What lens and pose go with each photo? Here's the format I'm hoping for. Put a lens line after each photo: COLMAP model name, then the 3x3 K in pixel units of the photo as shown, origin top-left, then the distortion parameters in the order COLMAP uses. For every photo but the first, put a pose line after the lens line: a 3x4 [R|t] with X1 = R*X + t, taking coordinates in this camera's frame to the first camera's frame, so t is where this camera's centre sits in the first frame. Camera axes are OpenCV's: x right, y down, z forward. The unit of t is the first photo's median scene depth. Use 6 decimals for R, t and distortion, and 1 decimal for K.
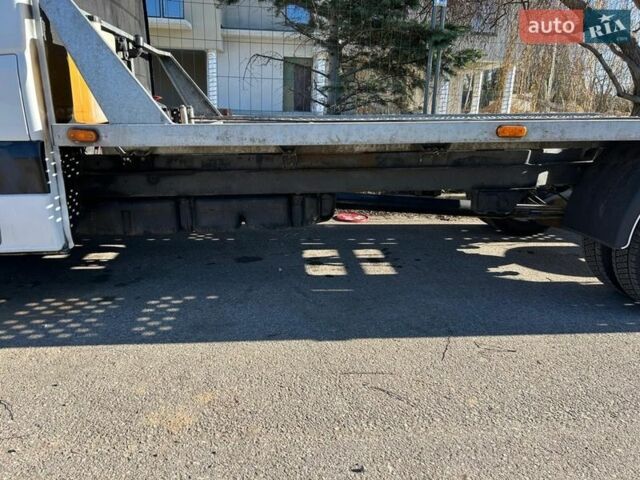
lens RADIAL K [[485.5, 0, 318.0], [0, 485.5, 241.2], [0, 0, 1]] dist [0.032980, -0.018880]
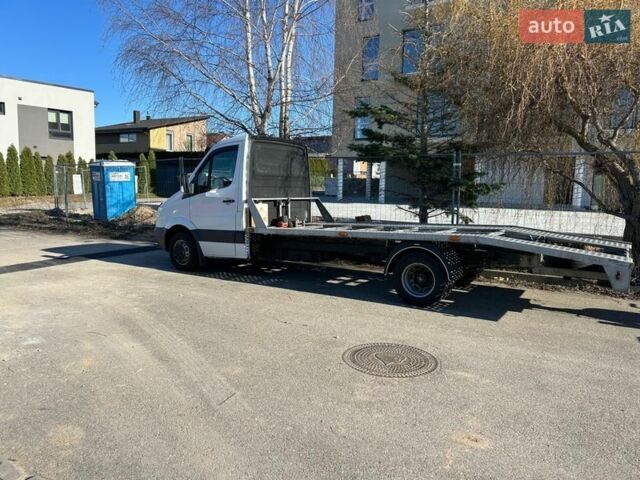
lens RADIAL K [[485.5, 0, 313.4], [0, 485.5, 239.1], [0, 0, 1]] dist [0.032980, -0.018880]
pose [[0.782175, 0.053698, -0.620740, 2.318222], [-0.156544, 0.981258, -0.112371, 0.220169], [0.603072, 0.185067, 0.775922, -1.721699]]
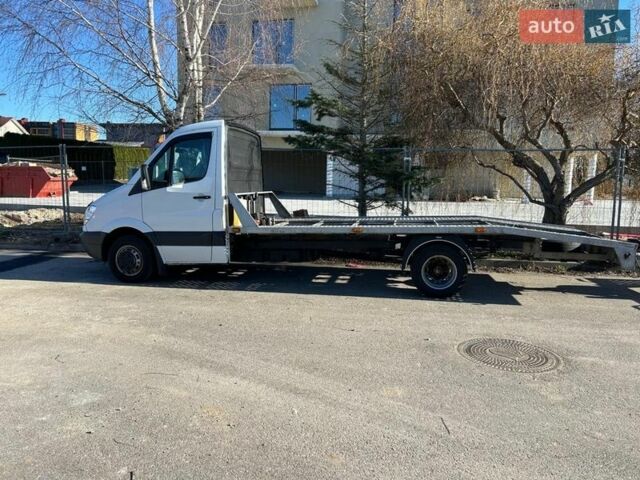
lens RADIAL K [[485.5, 0, 316.1], [0, 485.5, 240.7], [0, 0, 1]] dist [0.032980, -0.018880]
pose [[0.962685, 0.018814, -0.269971, 0.990640], [-0.058274, 0.988590, -0.138905, 0.303362], [0.264277, 0.149454, 0.952796, -2.098833]]
